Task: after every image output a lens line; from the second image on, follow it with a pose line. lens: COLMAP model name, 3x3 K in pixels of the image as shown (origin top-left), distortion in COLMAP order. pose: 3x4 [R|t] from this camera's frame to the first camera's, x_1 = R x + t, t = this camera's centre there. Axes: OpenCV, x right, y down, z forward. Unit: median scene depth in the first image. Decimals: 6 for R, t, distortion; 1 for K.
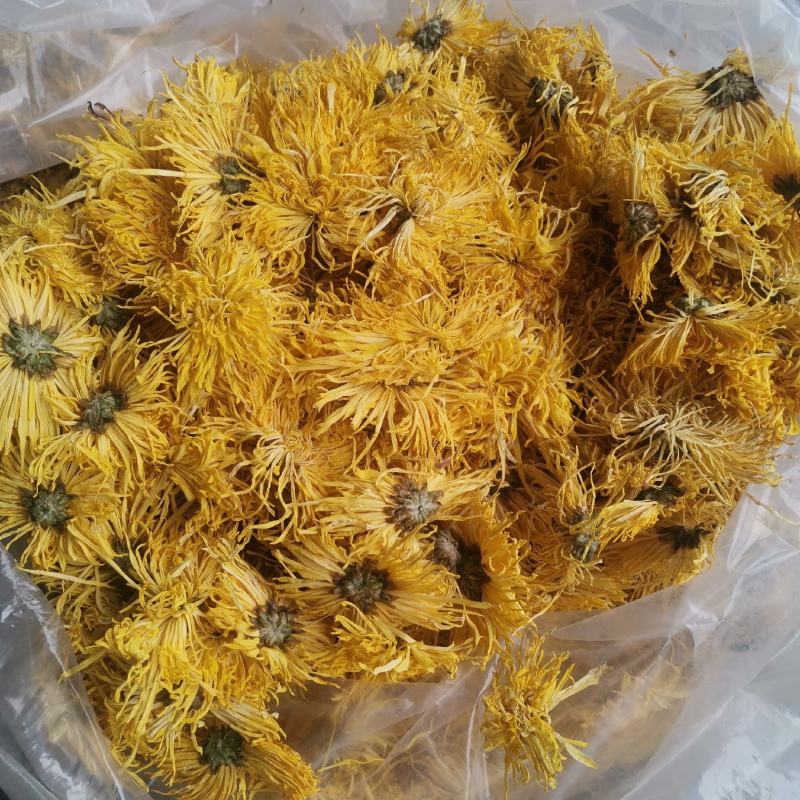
lens RADIAL K [[818.0, 0, 400.0], [0, 818.0, 400.0], [0, 0, 1]] dist [0.087455, -0.164515]
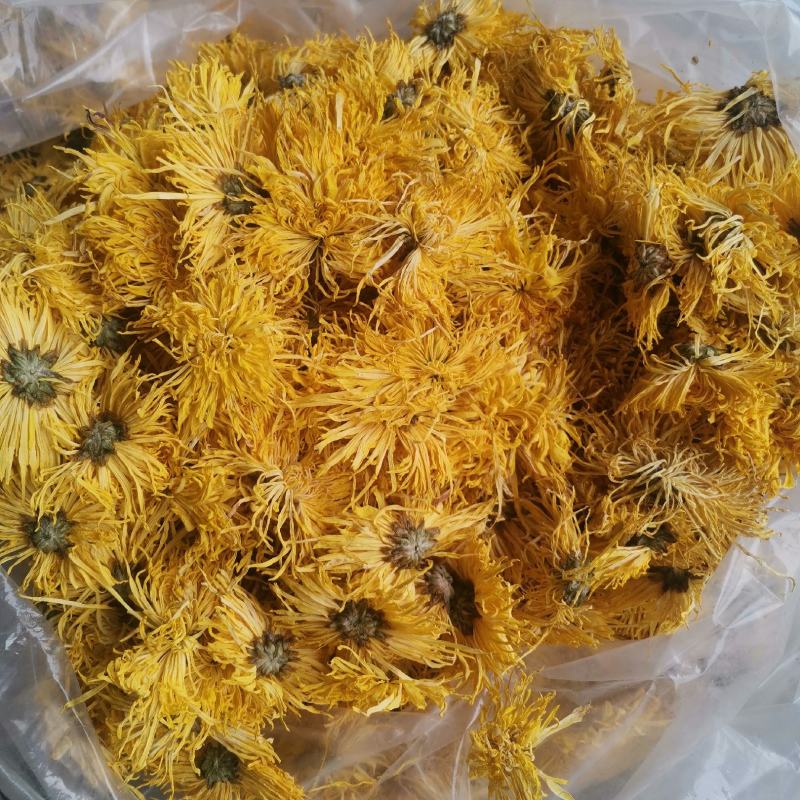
lens RADIAL K [[818.0, 0, 400.0], [0, 818.0, 400.0], [0, 0, 1]] dist [0.087455, -0.164515]
pose [[0.999352, 0.034279, 0.010938, -0.013038], [-0.035231, 0.993976, 0.103785, -0.148876], [-0.007314, -0.104103, 0.994540, 0.007507]]
